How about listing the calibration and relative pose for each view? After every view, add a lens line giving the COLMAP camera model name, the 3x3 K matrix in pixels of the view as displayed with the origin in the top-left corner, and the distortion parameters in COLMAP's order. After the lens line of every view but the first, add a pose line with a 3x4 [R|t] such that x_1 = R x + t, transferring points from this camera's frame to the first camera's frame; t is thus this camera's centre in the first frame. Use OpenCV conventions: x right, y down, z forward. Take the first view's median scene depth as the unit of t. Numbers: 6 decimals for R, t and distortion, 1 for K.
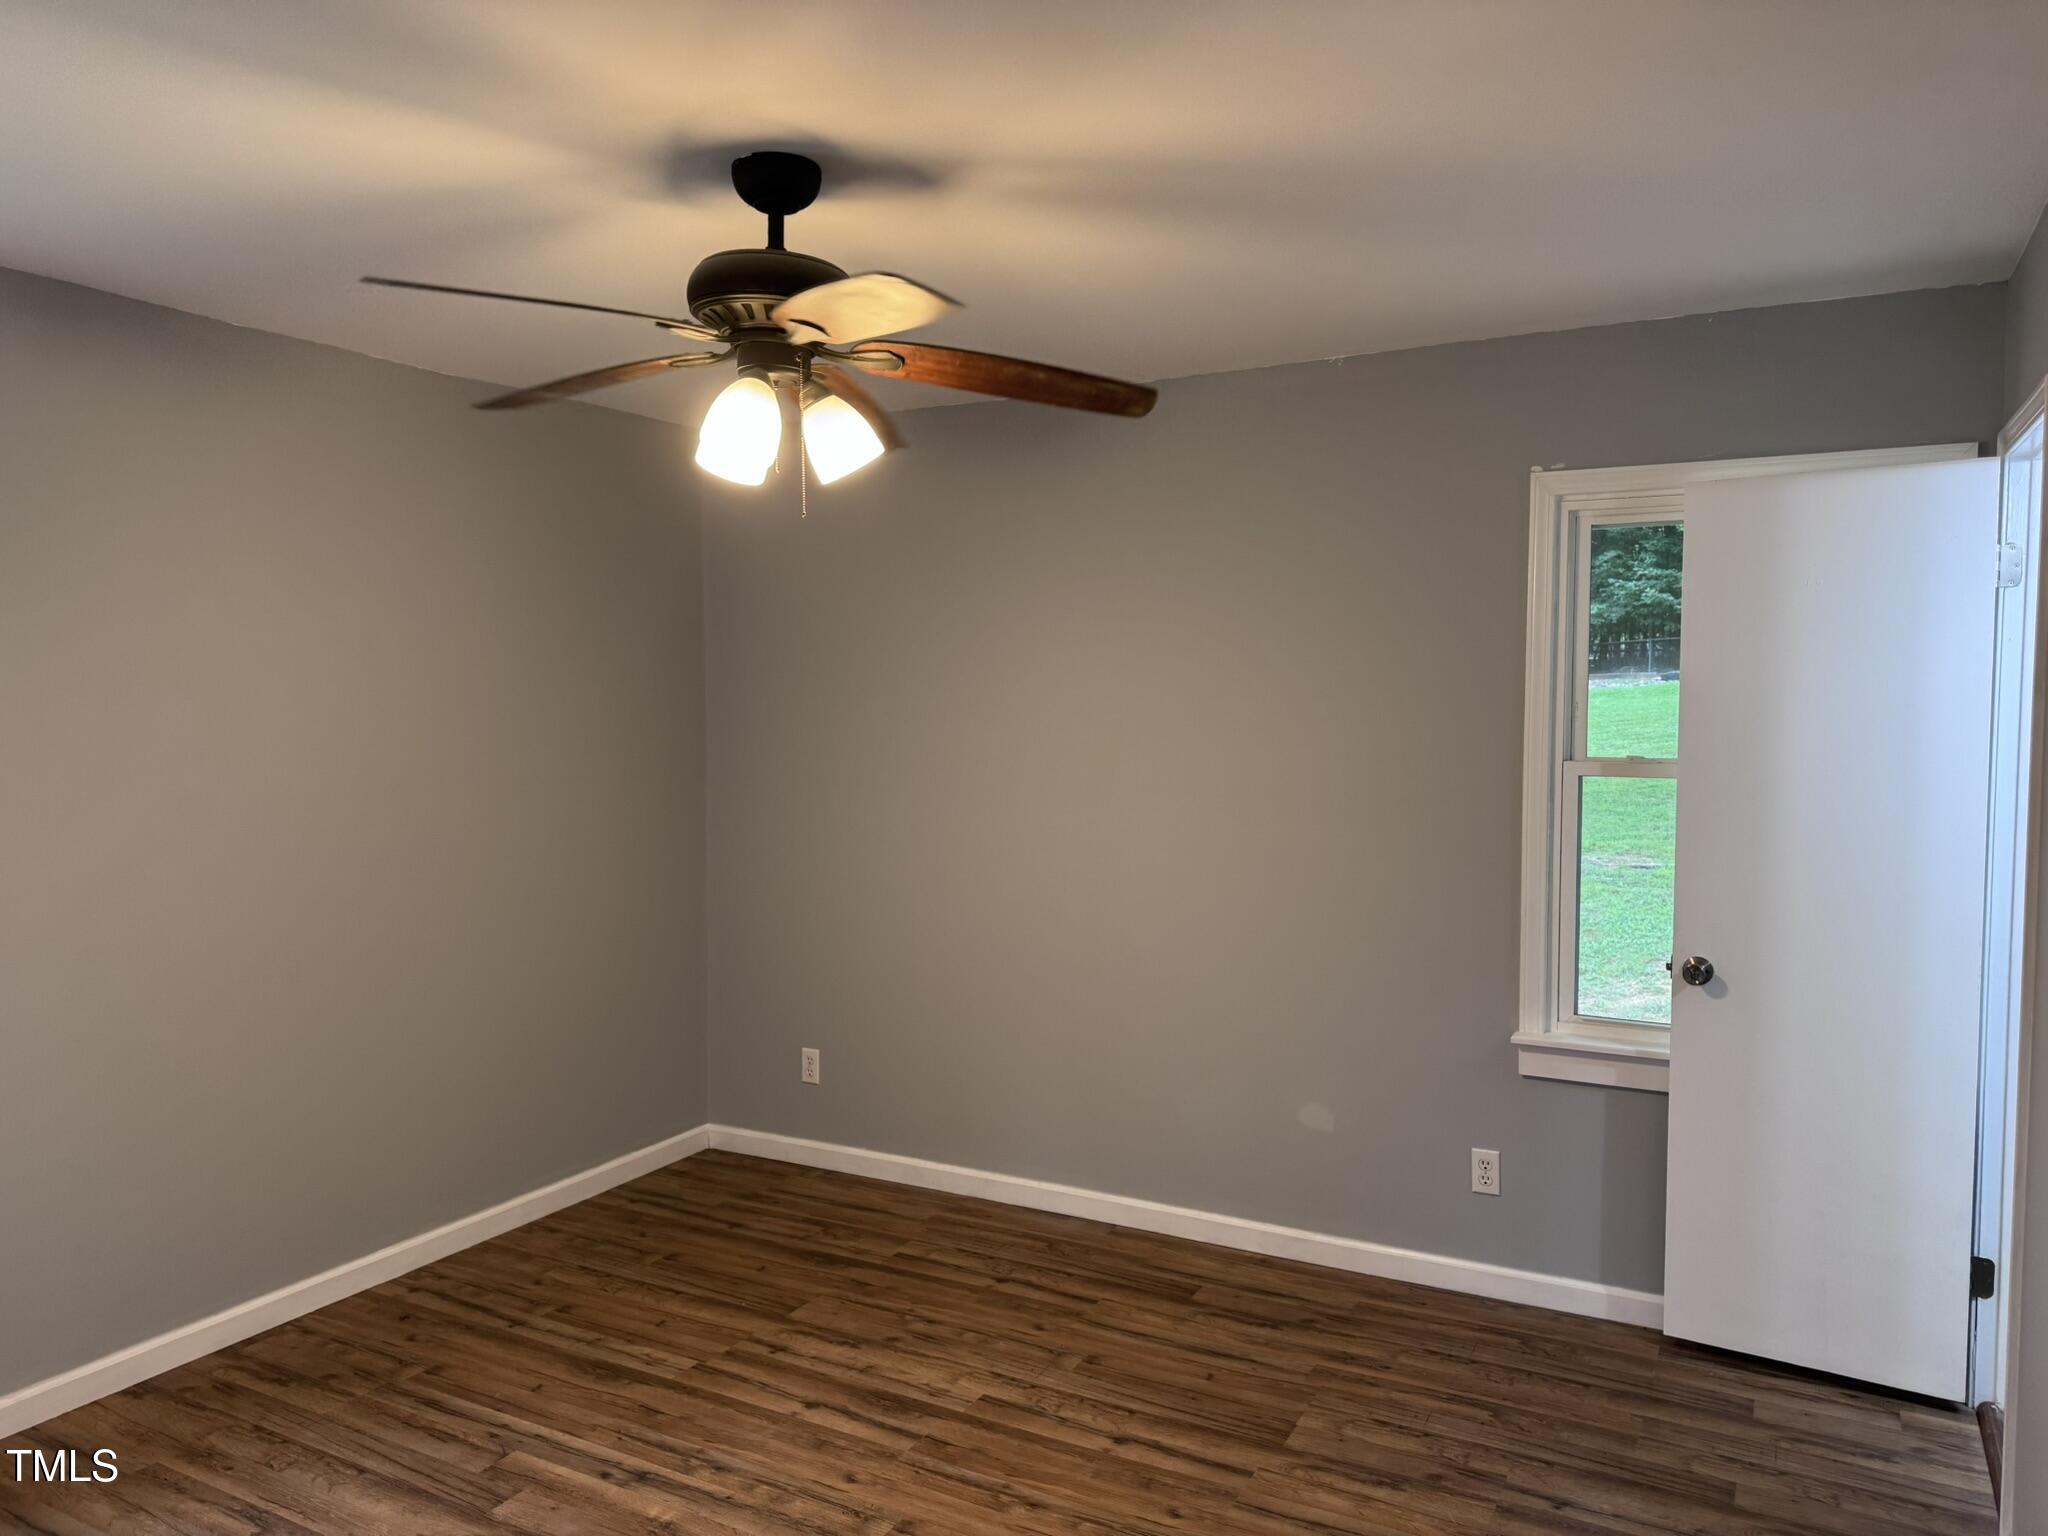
lens RADIAL K [[1439.1, 0, 1025.8], [0, 1439.1, 771.9], [0, 0, 1]] dist [0.099449, -0.101016]
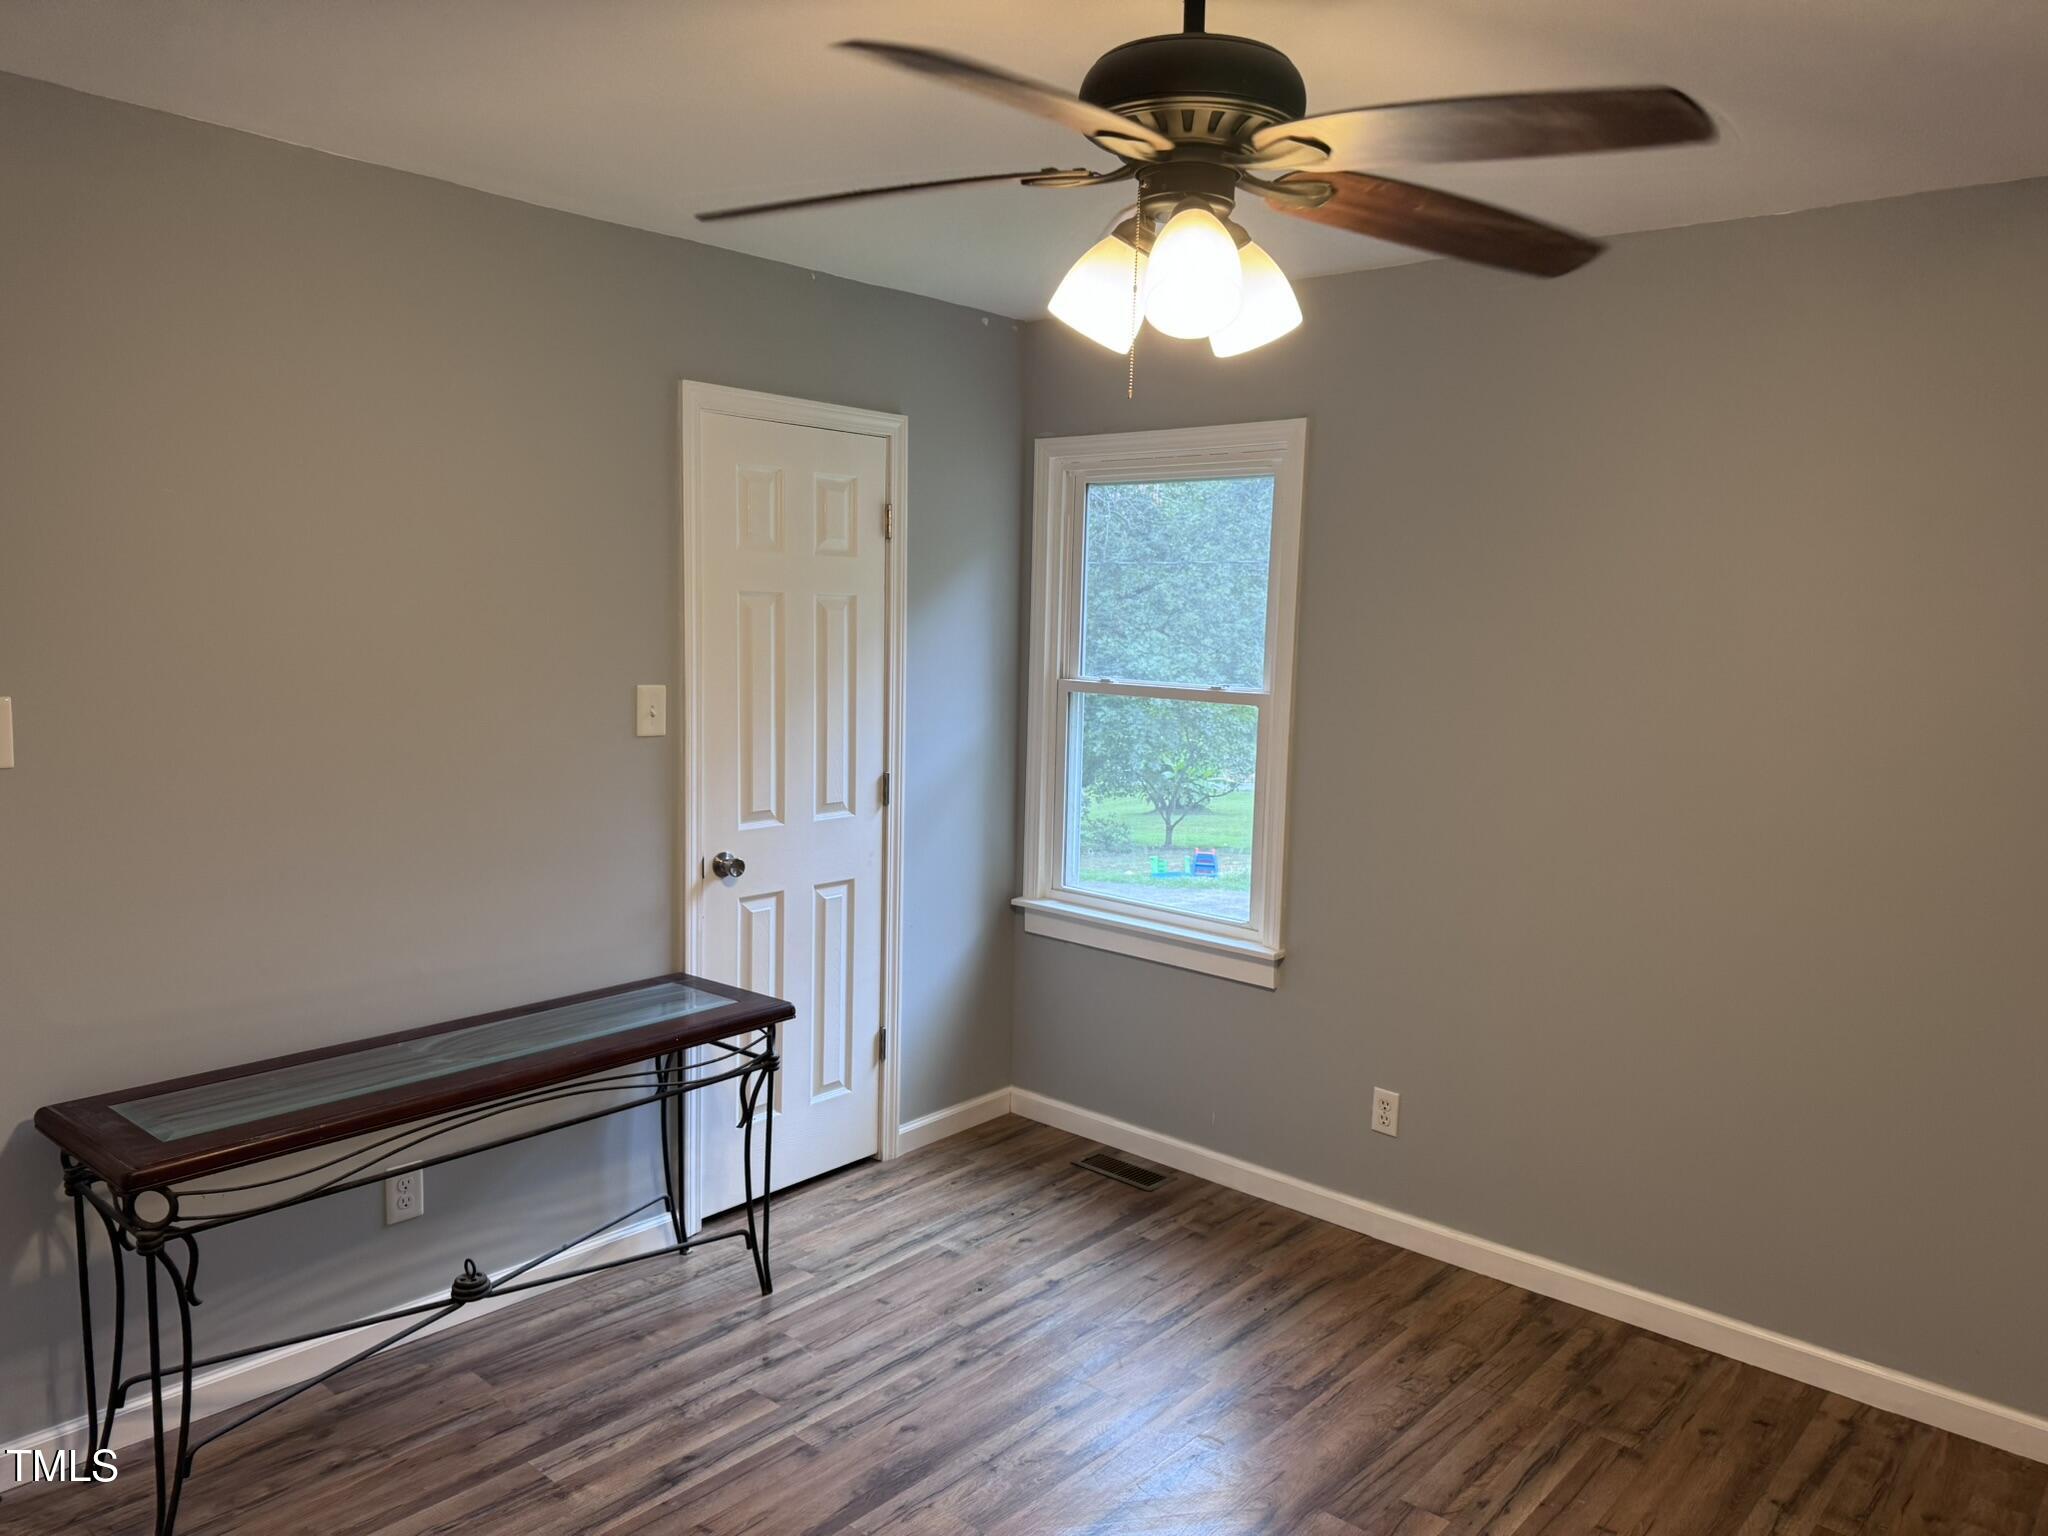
lens RADIAL K [[1439.1, 0, 1025.8], [0, 1439.1, 771.9], [0, 0, 1]] dist [0.099449, -0.101016]
pose [[-0.206391, 0.108756, -0.972407, 0.459205], [-0.079703, 0.988633, 0.127487, -0.063701], [0.975218, 0.103815, -0.195376, 0.793570]]
